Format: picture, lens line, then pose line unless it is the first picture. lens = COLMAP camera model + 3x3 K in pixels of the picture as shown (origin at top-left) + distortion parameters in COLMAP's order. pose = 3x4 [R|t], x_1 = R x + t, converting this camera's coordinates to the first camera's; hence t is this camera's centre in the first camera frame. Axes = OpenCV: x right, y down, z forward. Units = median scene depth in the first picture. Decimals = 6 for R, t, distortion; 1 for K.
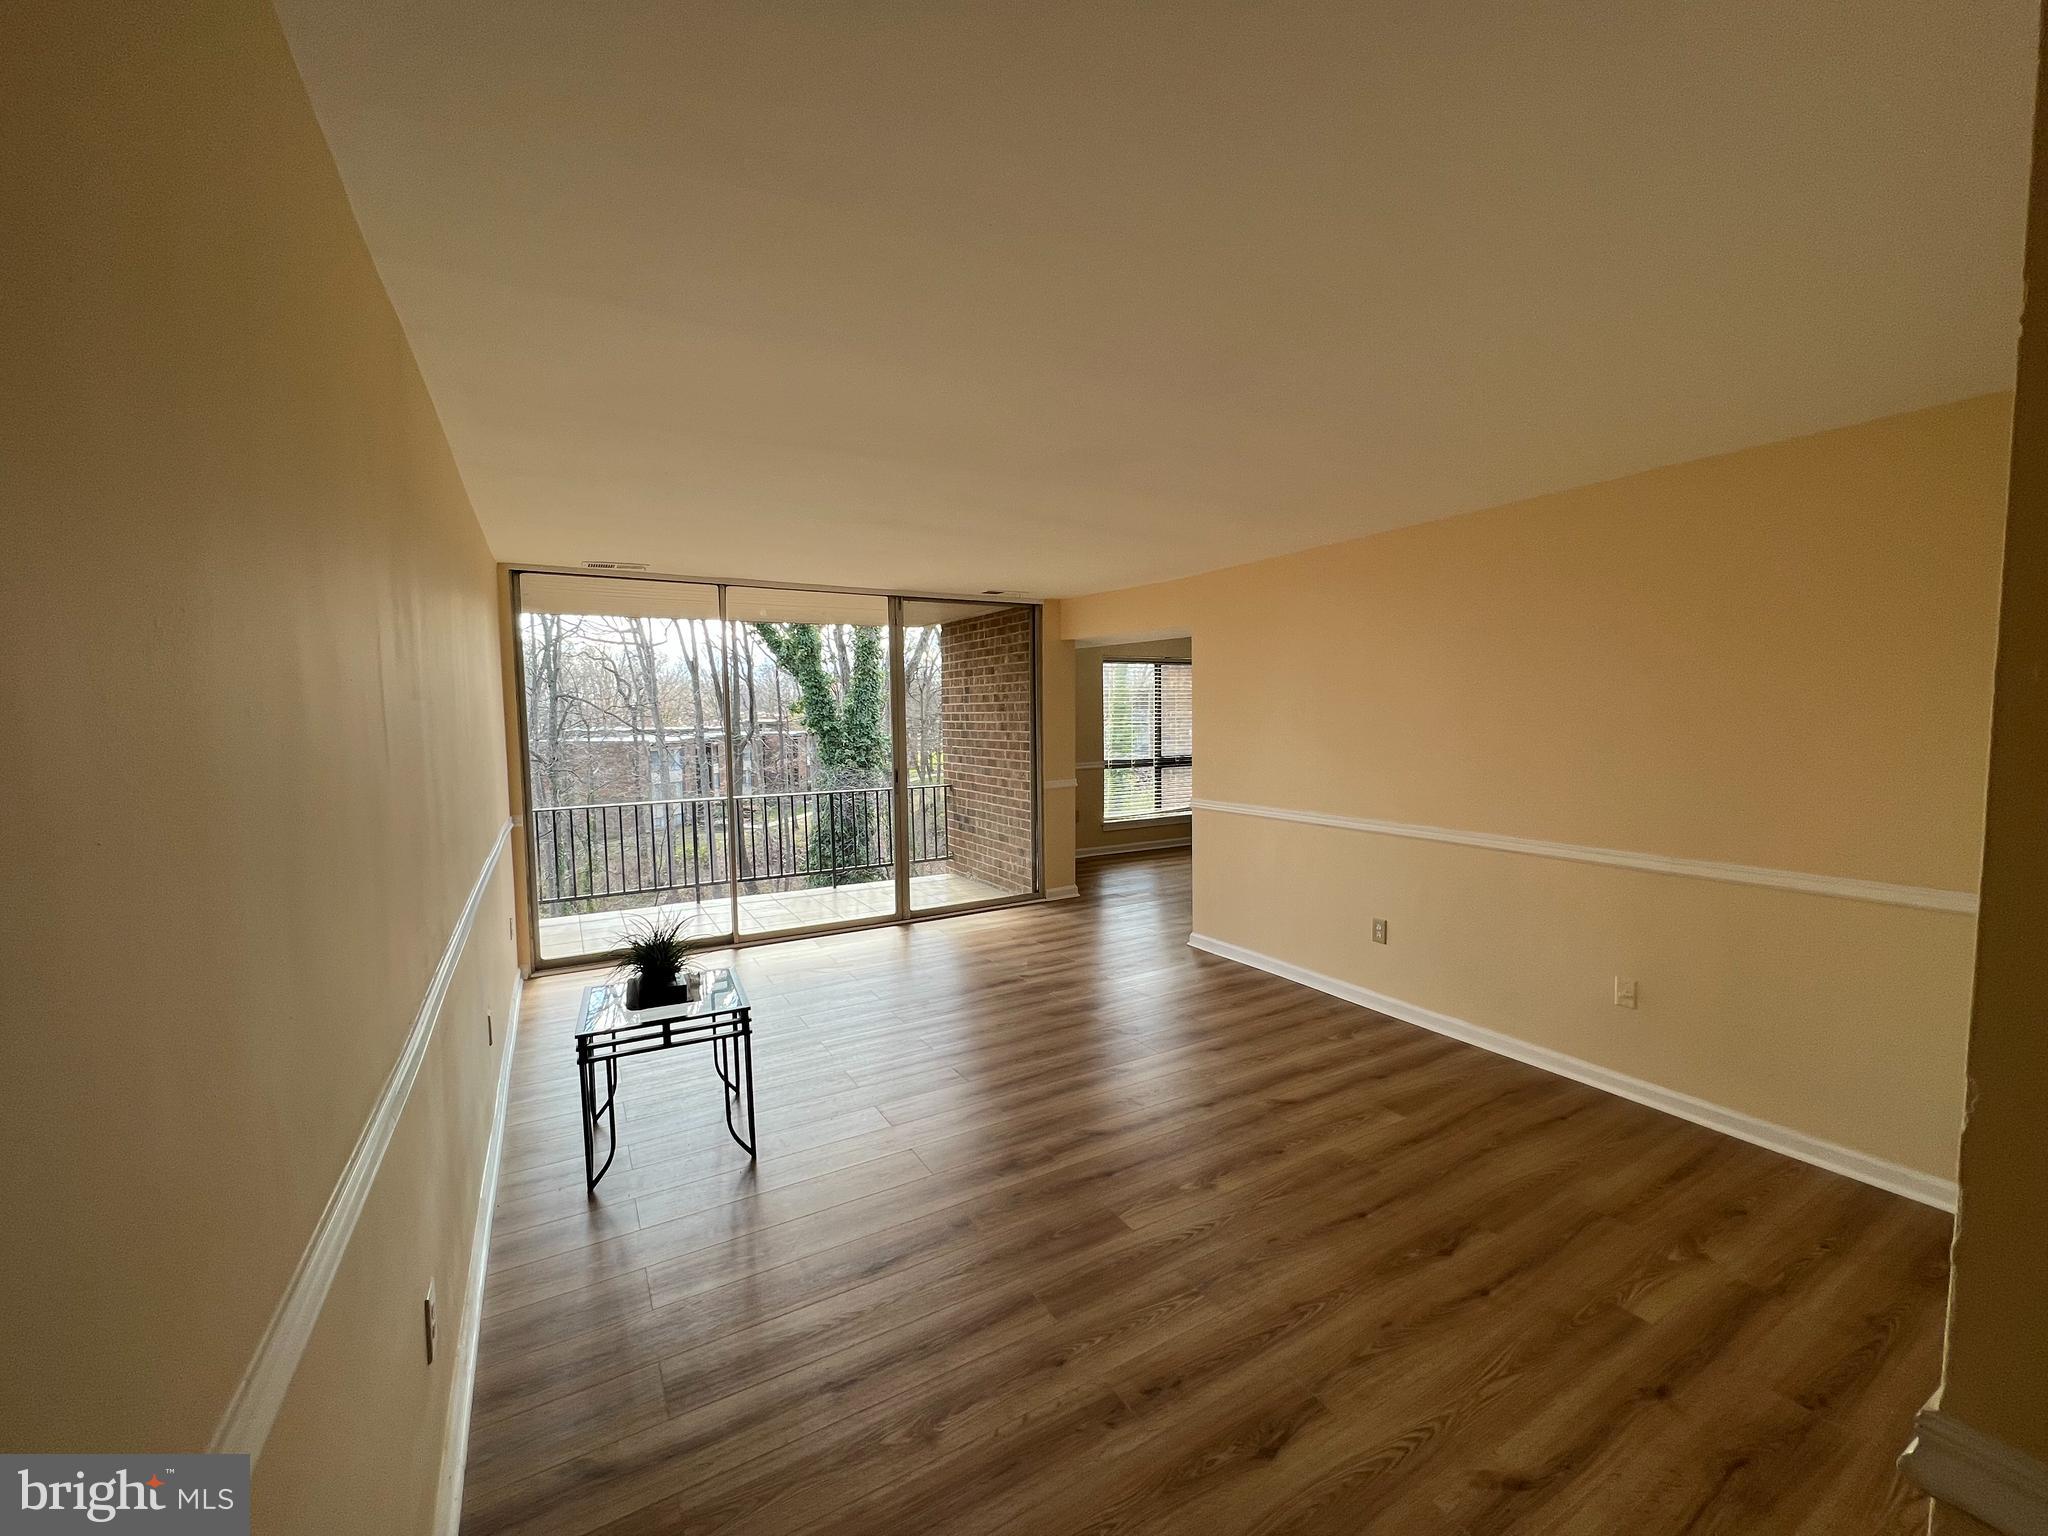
lens RADIAL K [[814.9, 0, 1018.0], [0, 814.9, 771.9], [0, 0, 1]] dist [0.003210, -0.001072]
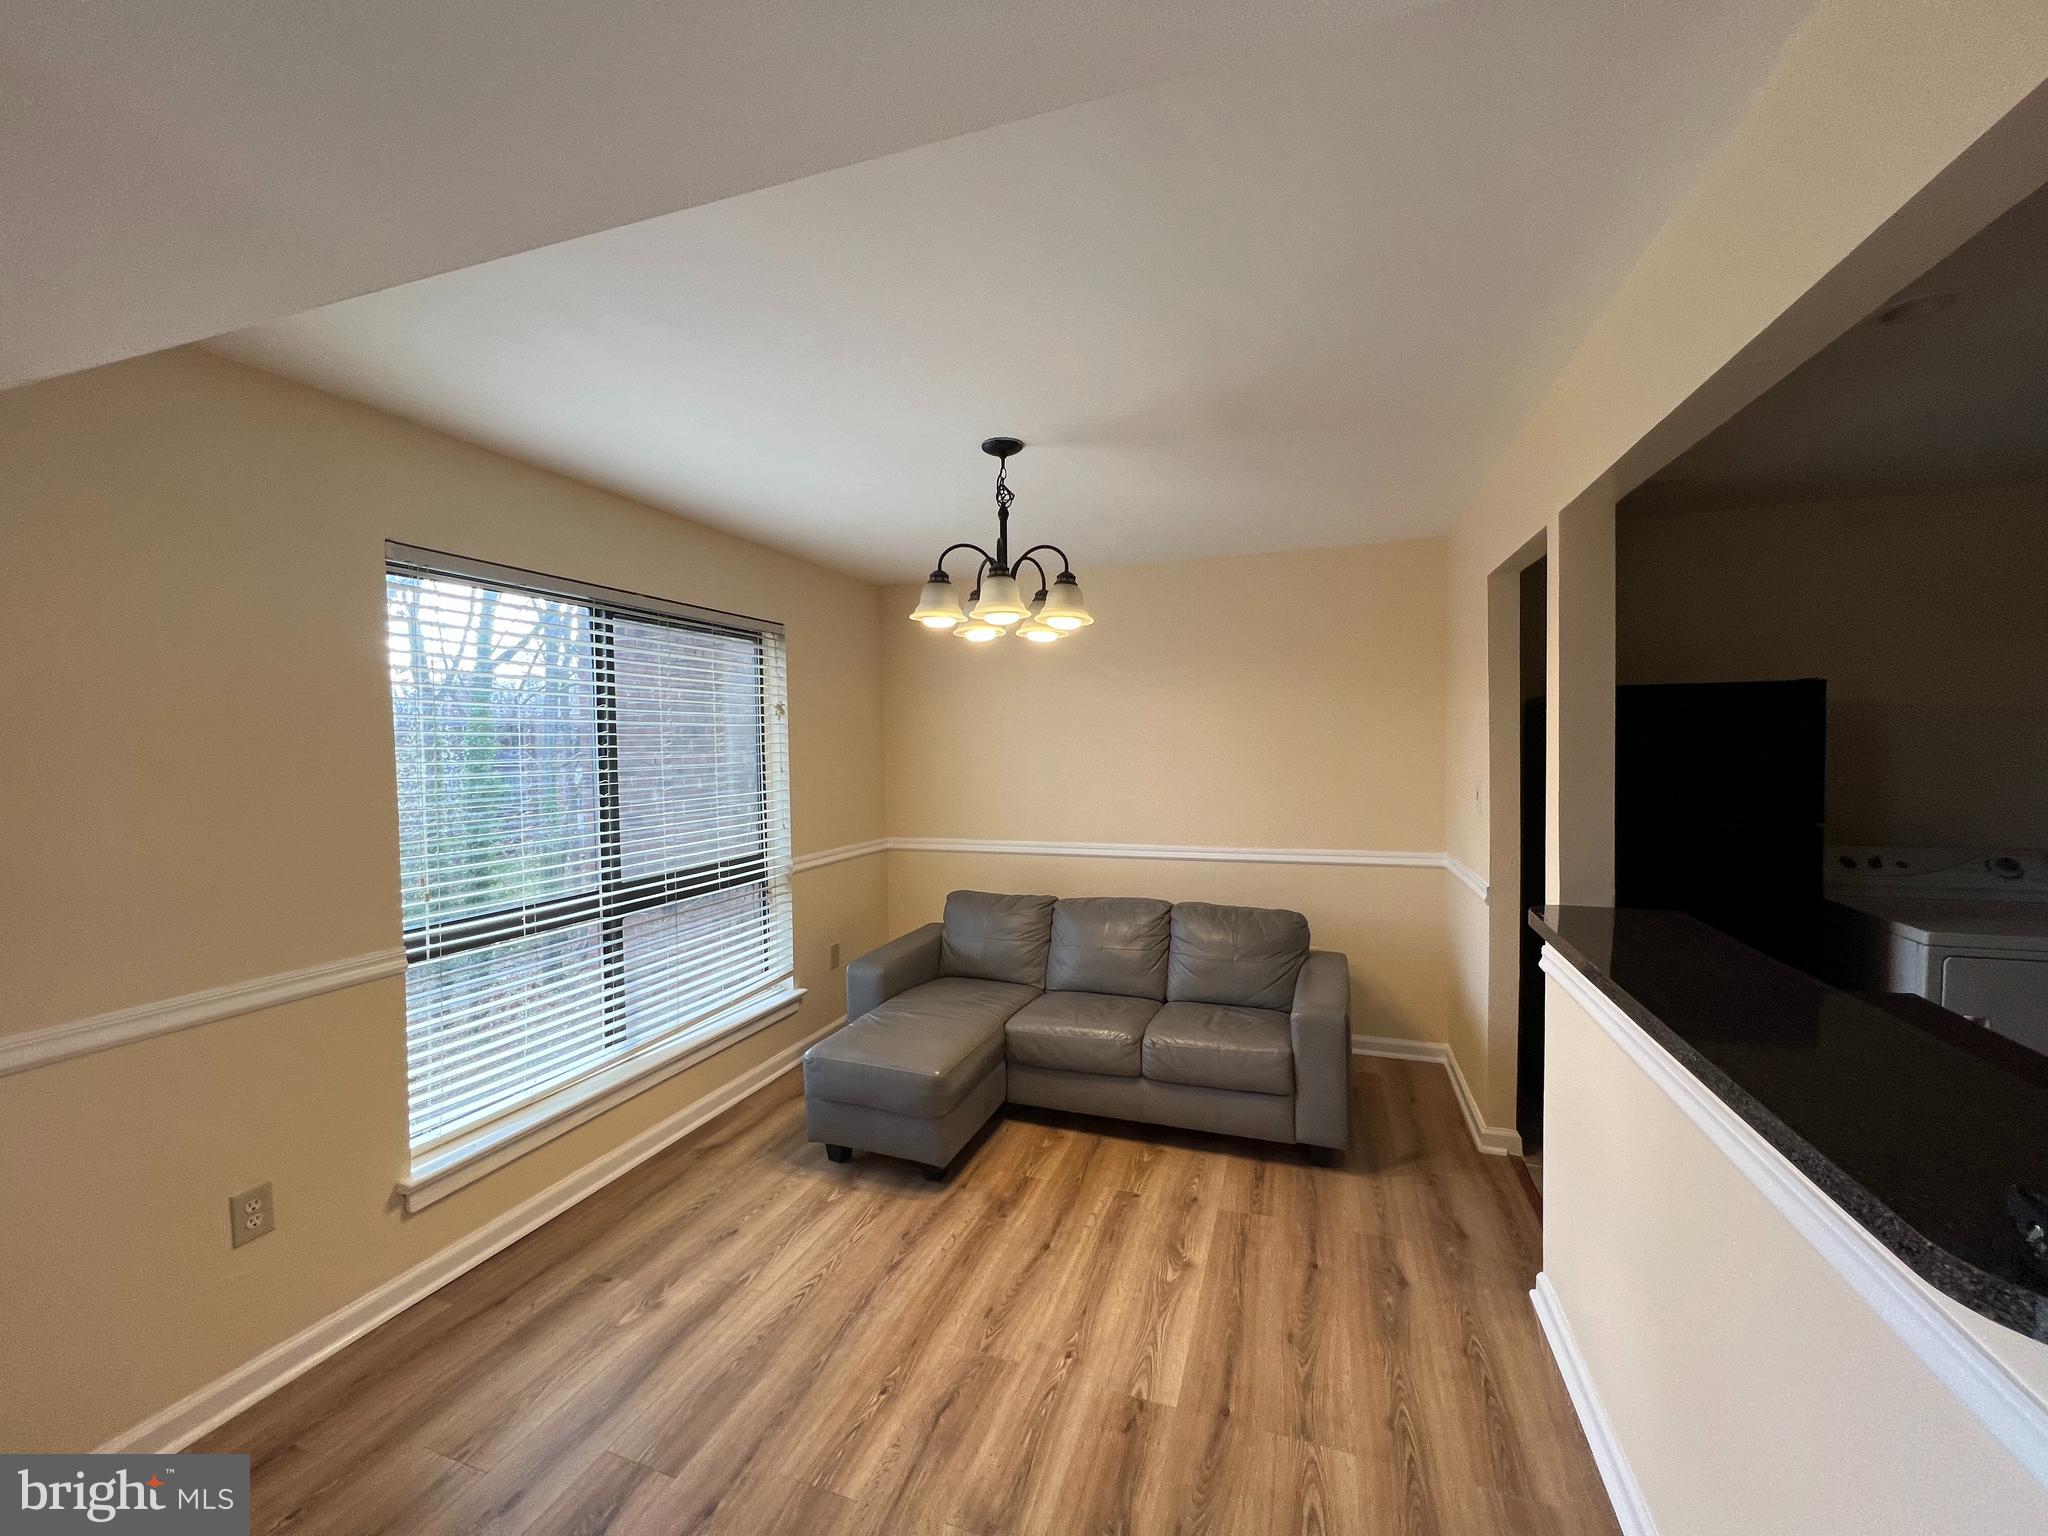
lens RADIAL K [[814.9, 0, 1018.0], [0, 814.9, 771.9], [0, 0, 1]] dist [0.003210, -0.001072]
pose [[0.772453, -0.040141, 0.633802, 0.085844], [0.064906, 0.997764, -0.015914, -0.050262], [-0.631746, 0.053430, 0.773332, 0.601992]]
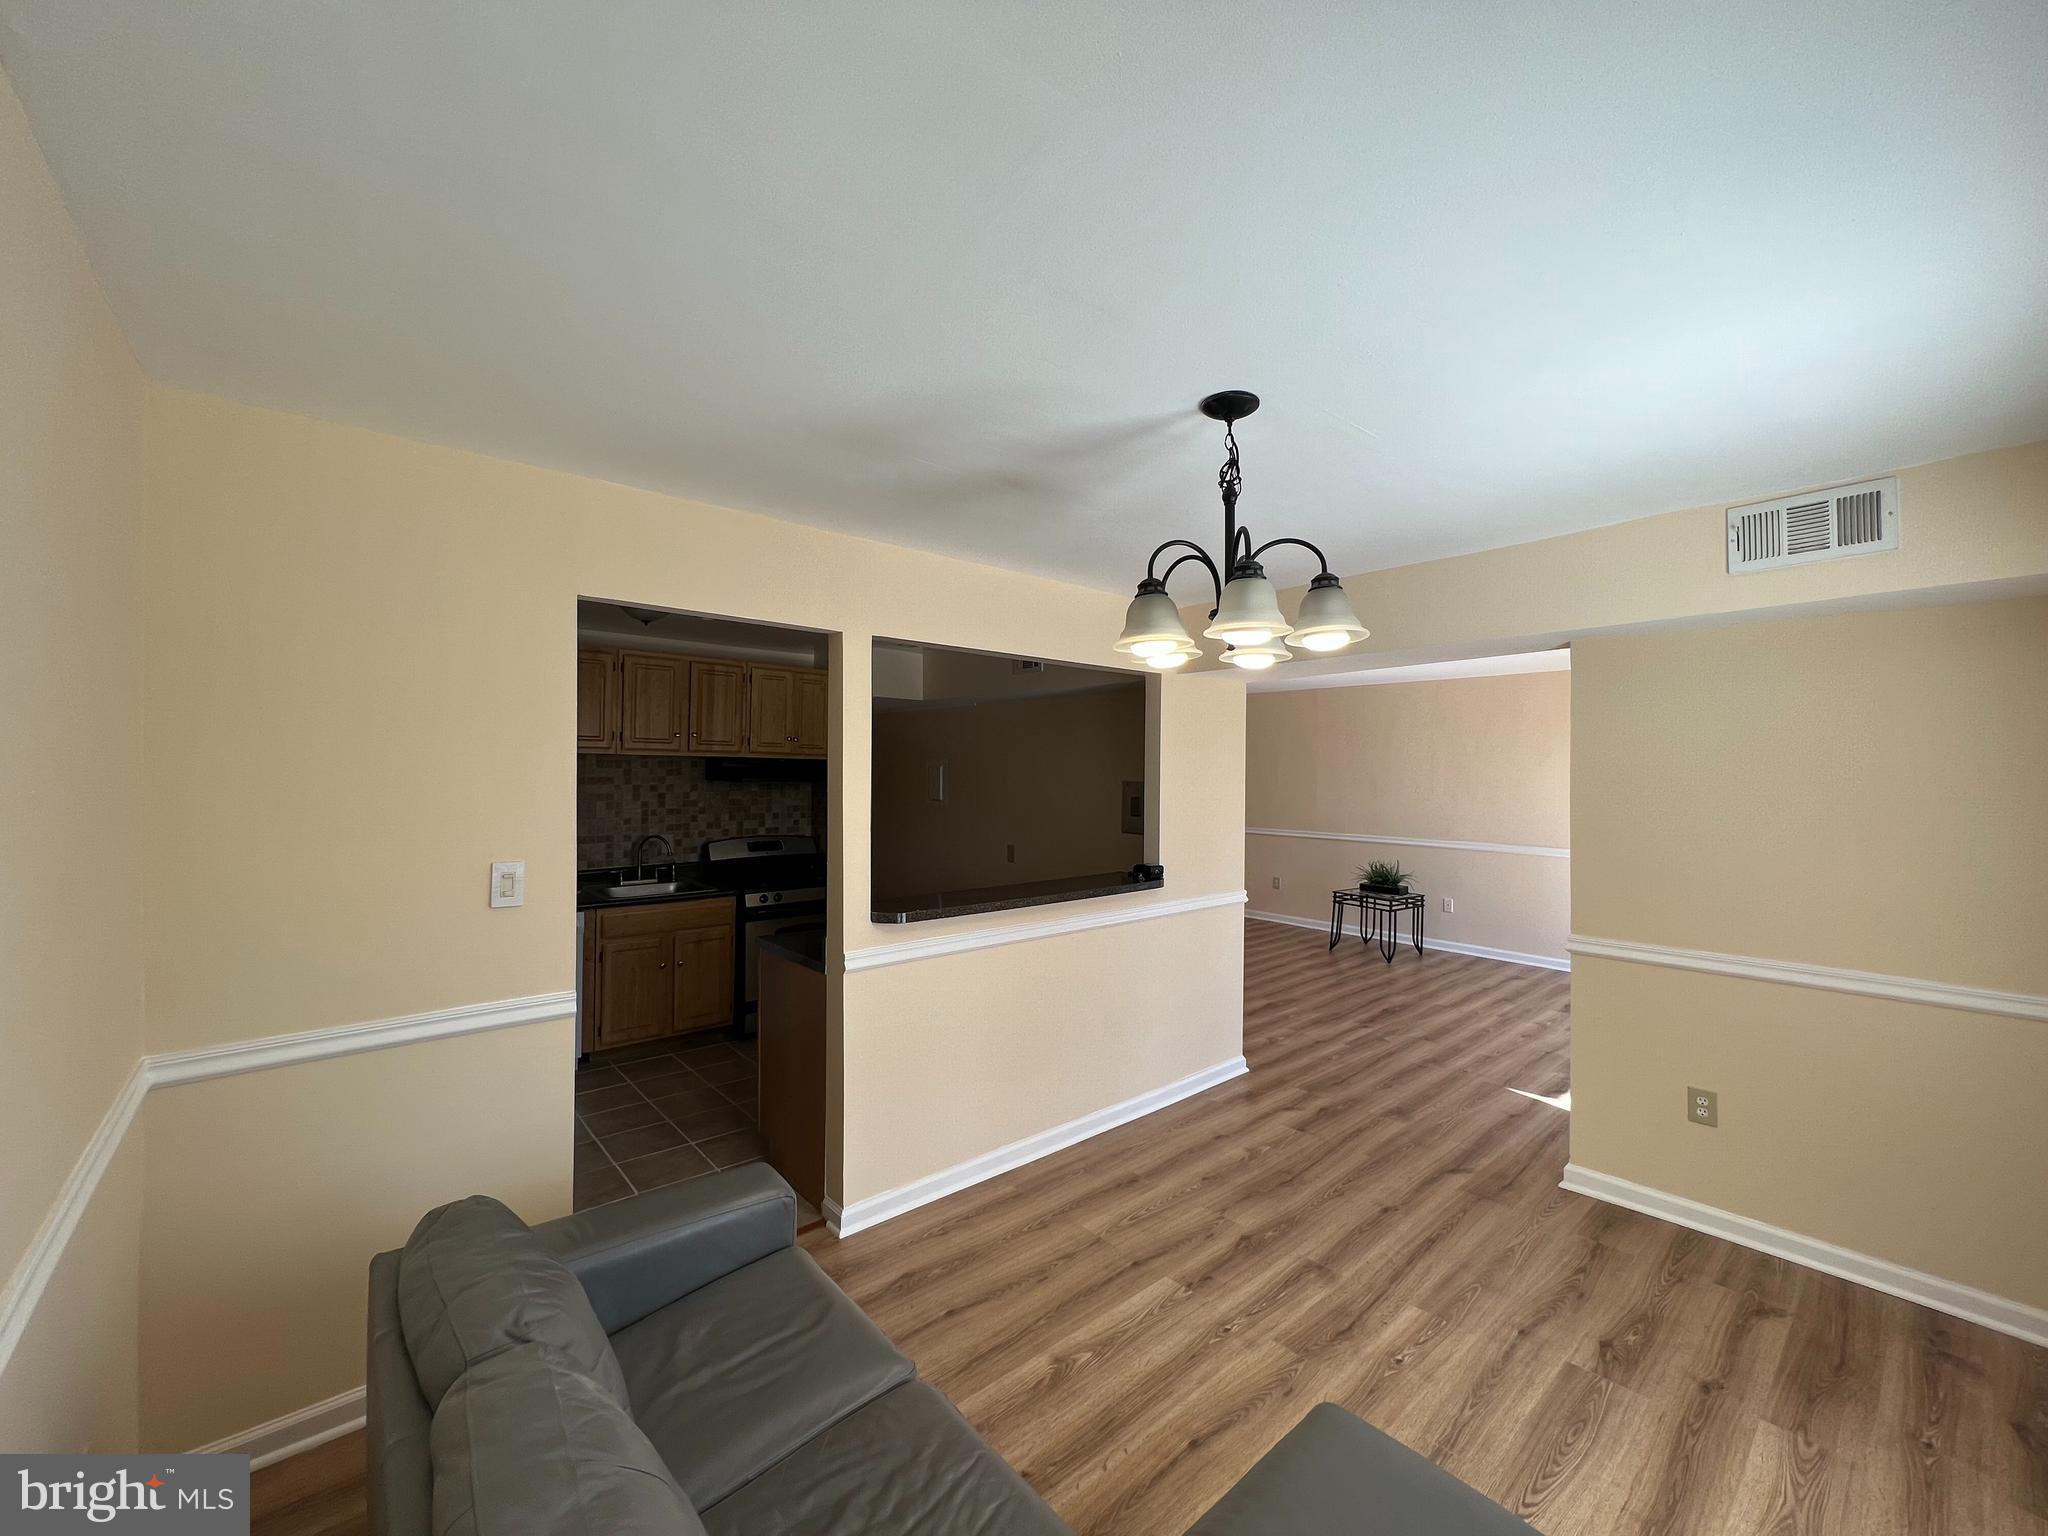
lens RADIAL K [[829.6, 0, 1024.0], [0, 829.6, 768.0], [0, 0, 1]] dist [-0.000772, -0.000013]
pose [[-0.982861, -0.011511, -0.183987, 2.099951], [-0.023574, 0.997702, 0.063514, -0.323269], [0.182833, 0.066763, -0.980874, 3.756642]]
